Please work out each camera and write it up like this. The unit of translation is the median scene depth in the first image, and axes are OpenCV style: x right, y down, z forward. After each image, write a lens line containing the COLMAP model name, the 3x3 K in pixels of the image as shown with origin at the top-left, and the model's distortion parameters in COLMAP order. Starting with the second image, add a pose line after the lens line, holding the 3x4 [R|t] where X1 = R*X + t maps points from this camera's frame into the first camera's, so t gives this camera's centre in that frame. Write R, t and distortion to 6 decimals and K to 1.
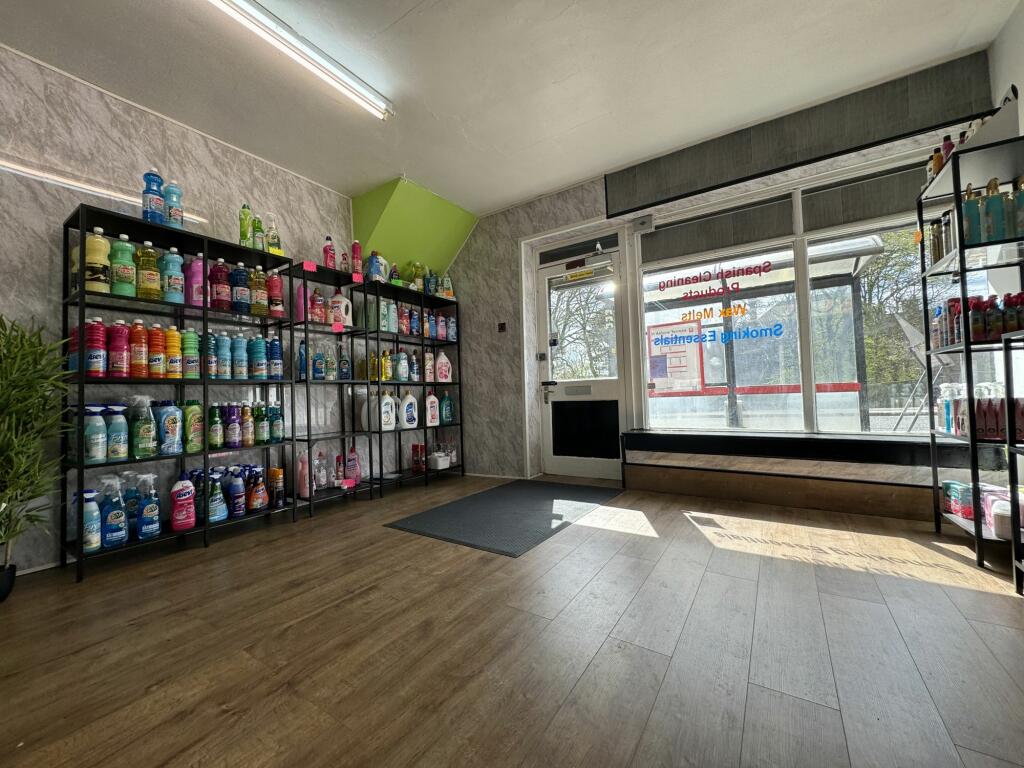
lens RADIAL K [[406.4, 0, 511.9], [0, 406.4, 382.6], [0, 0, 1]] dist [-0.002225, 0.000130]
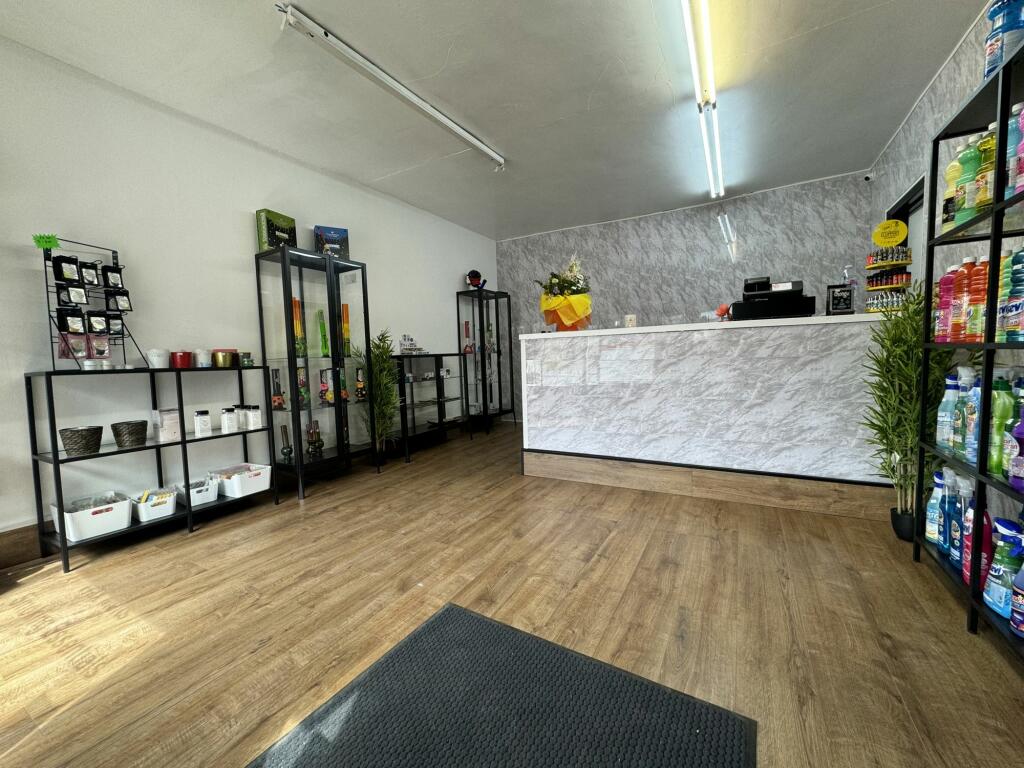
lens RADIAL K [[406.4, 0, 513.3], [0, 406.4, 387.7], [0, 0, 1]] dist [-0.002225, 0.000130]
pose [[-0.995465, 0.072663, -0.061402, -0.091563], [0.069530, 0.996238, 0.051715, -0.024150], [0.064929, 0.047211, -0.996772, 1.666319]]
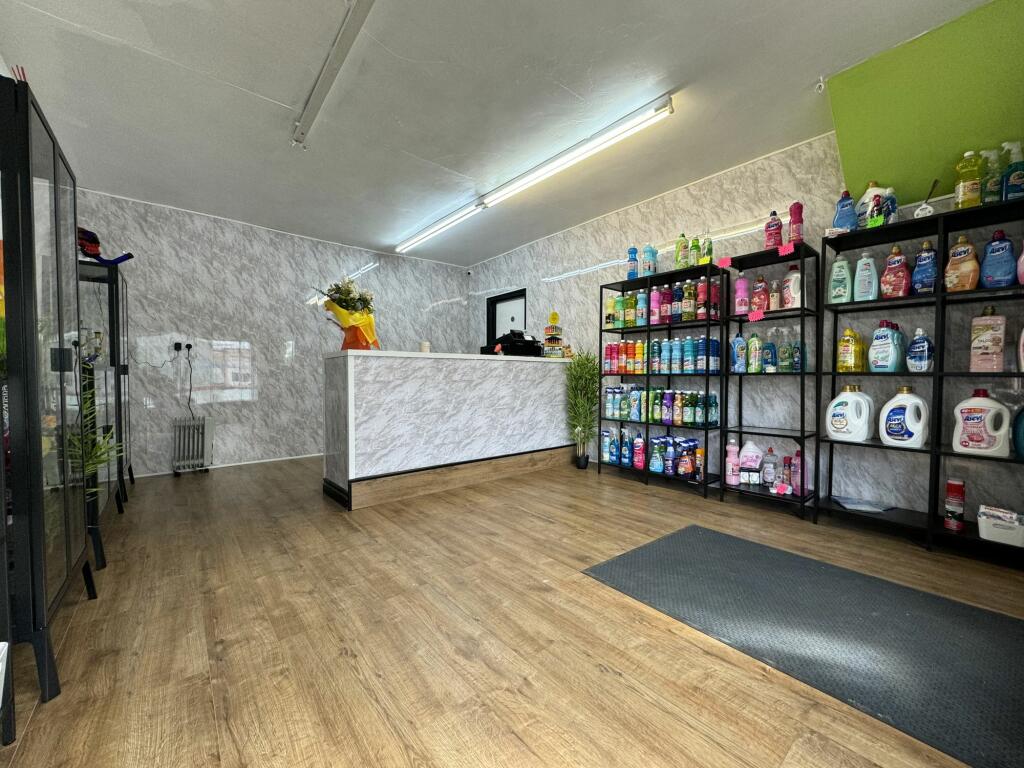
lens RADIAL K [[406.4, 0, 510.2], [0, 406.4, 381.5], [0, 0, 1]] dist [-0.002225, 0.000130]
pose [[-0.289173, 0.049152, -0.956014, 0.904544], [0.041367, 0.998390, 0.038818, -0.066349], [0.956383, -0.028322, -0.290741, 1.055223]]
